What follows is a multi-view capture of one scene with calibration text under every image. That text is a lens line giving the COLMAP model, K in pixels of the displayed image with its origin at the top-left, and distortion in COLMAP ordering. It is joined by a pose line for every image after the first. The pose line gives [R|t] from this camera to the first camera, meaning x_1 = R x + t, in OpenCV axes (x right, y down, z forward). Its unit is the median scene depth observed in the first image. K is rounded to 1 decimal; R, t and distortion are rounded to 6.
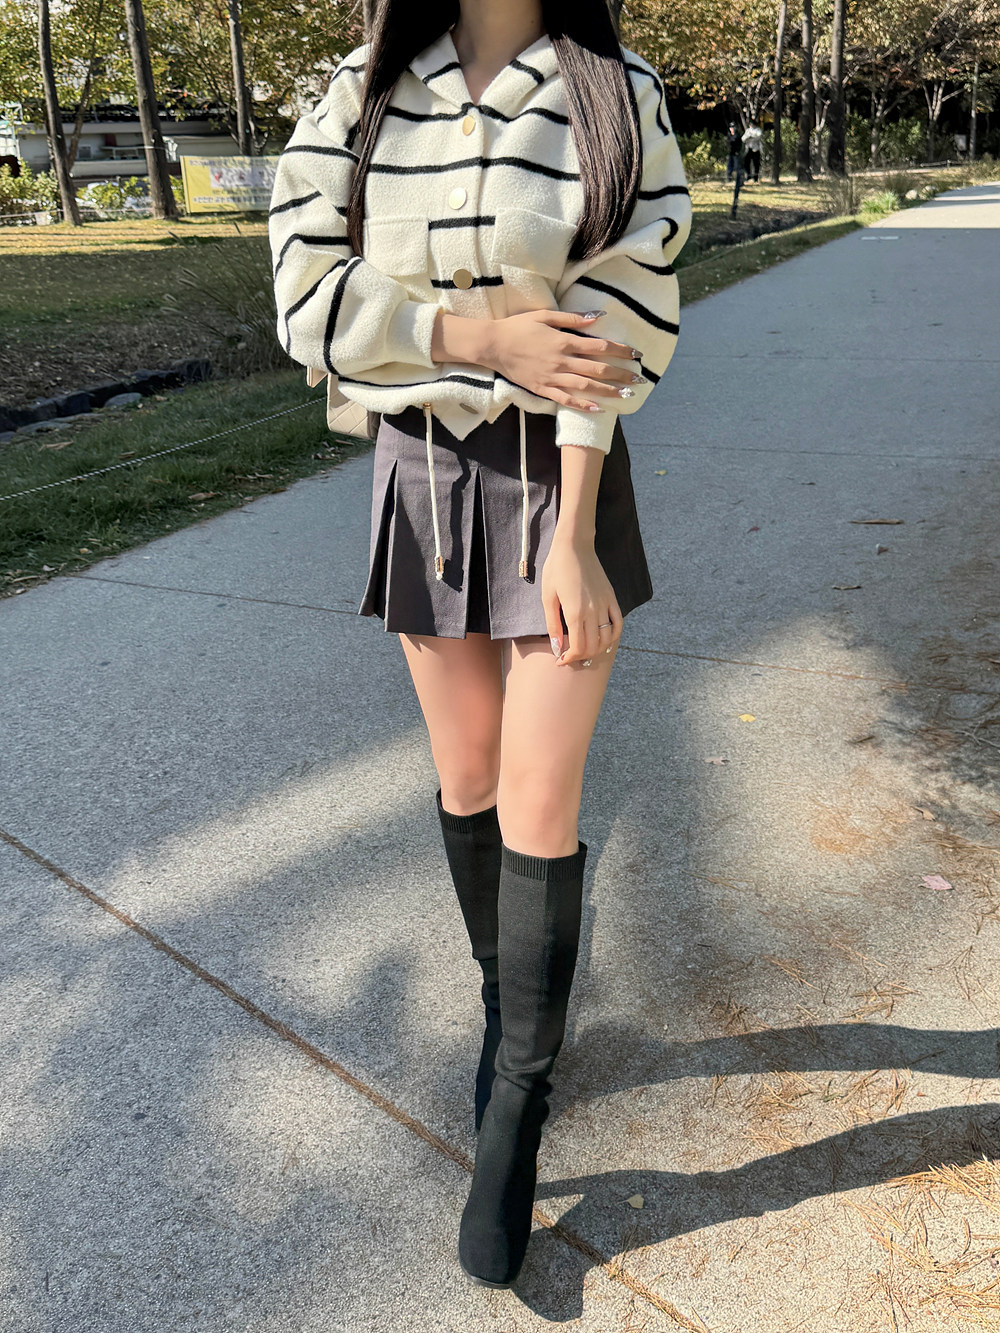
lens RADIAL K [[1732.5, 0, 469.2], [0, 1732.5, 642.1], [0, 0, 1]] dist [0.243951, -1.003522]
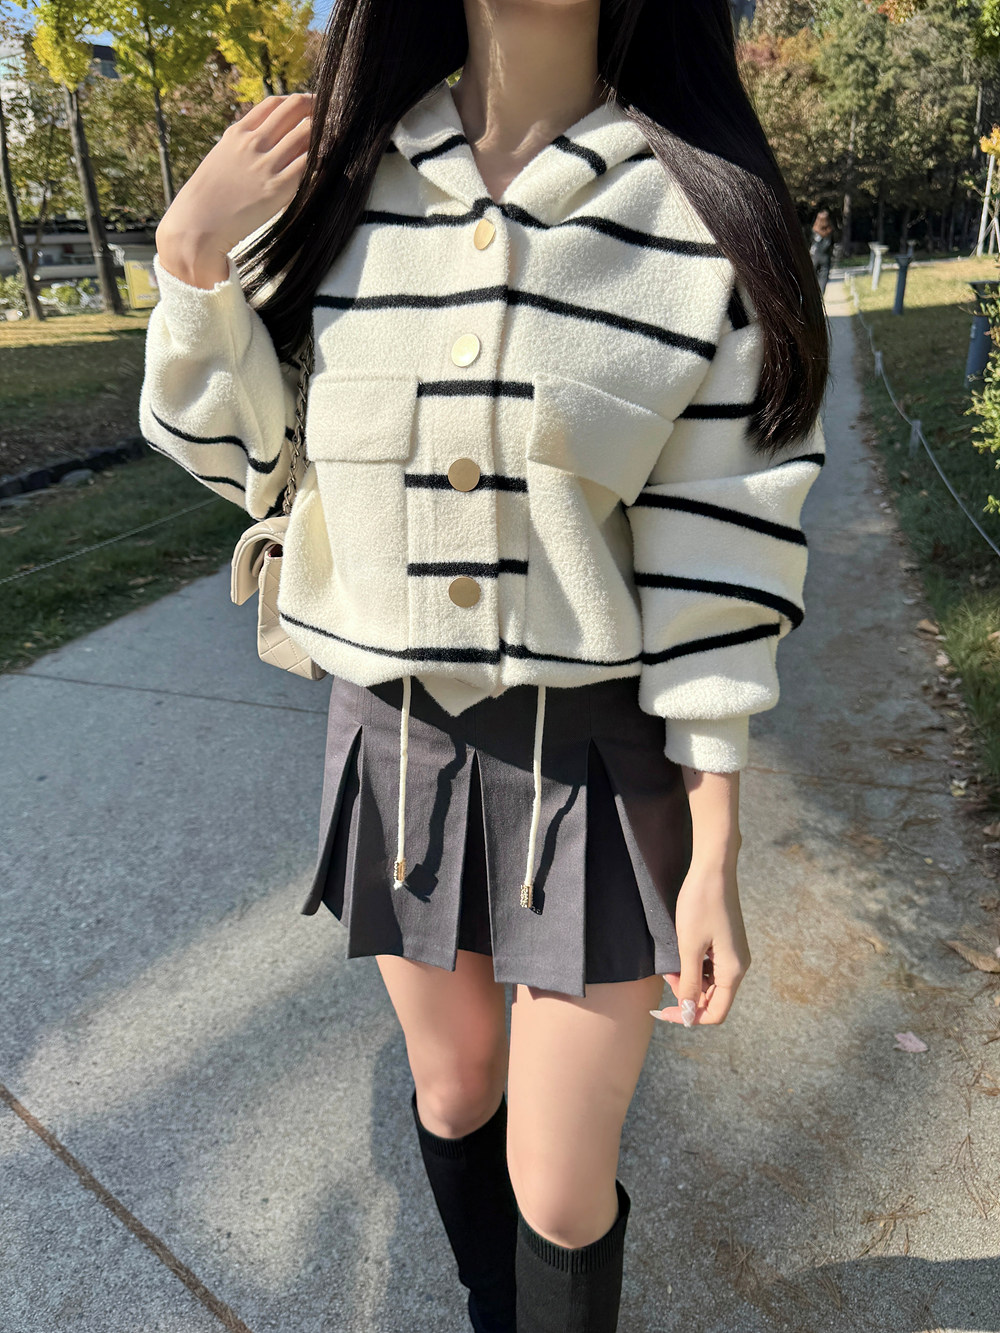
lens RADIAL K [[1105.8, 0, 493.3], [0, 1105.8, 721.4], [0, 0, 1]] dist [0.051783, -0.135497]
pose [[0.992942, -0.048049, 0.108430, -0.015841], [0.034197, 0.991419, 0.126172, -0.094514], [-0.113562, -0.121574, 0.986065, 0.337935]]
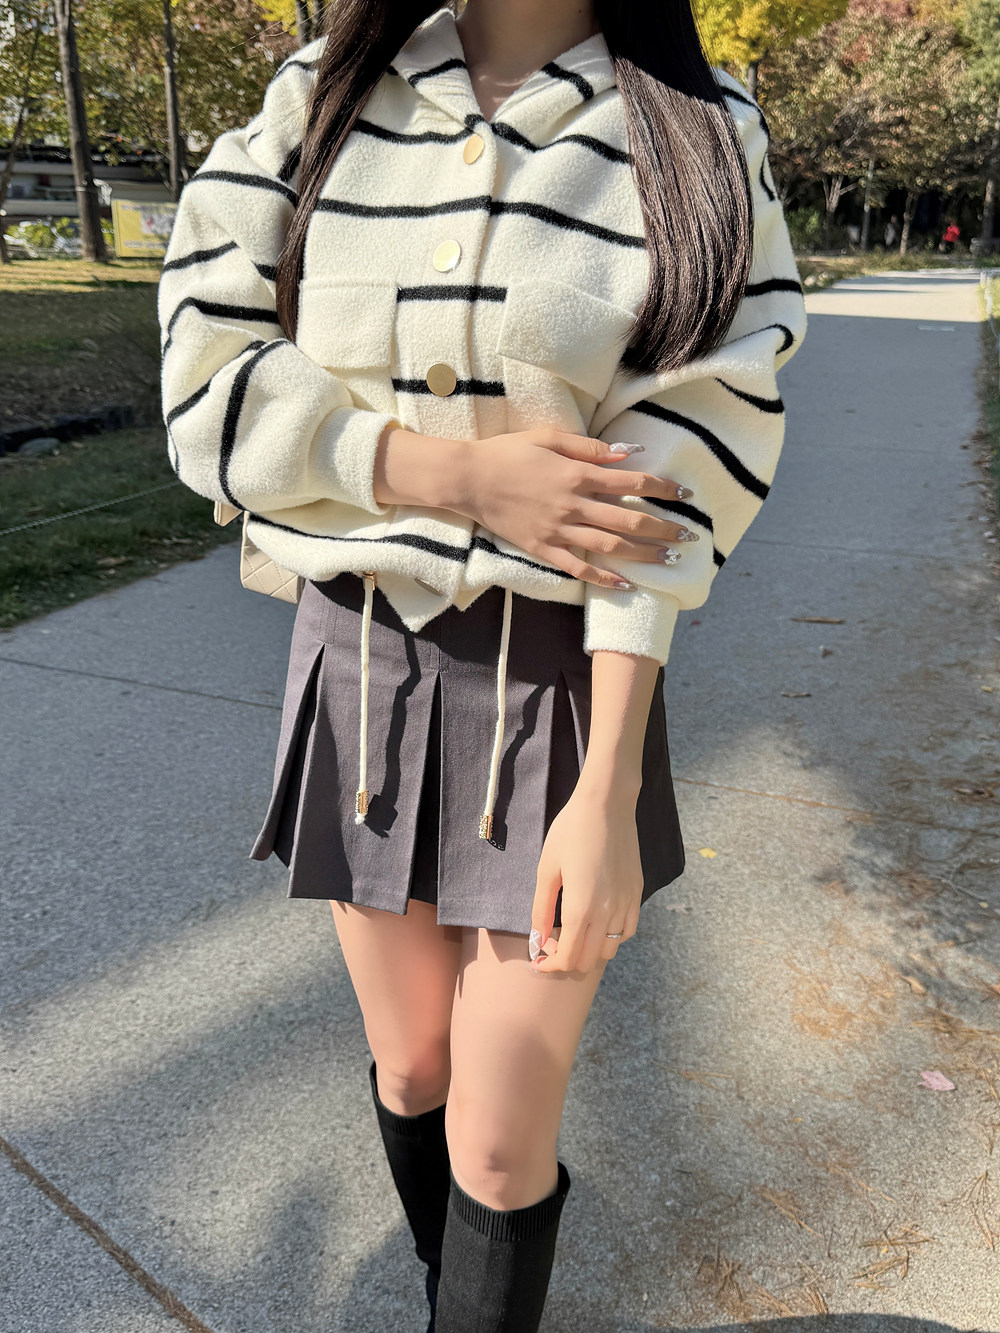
lens RADIAL K [[1427.3, 0, 555.3], [0, 1427.3, 761.8], [0, 0, 1]] dist [0.074678, -0.188658]
pose [[0.992198, 0.020579, 0.122962, -0.012059], [-0.030672, 0.996262, 0.080757, -0.056902], [-0.120840, -0.083899, 0.989120, 0.247307]]
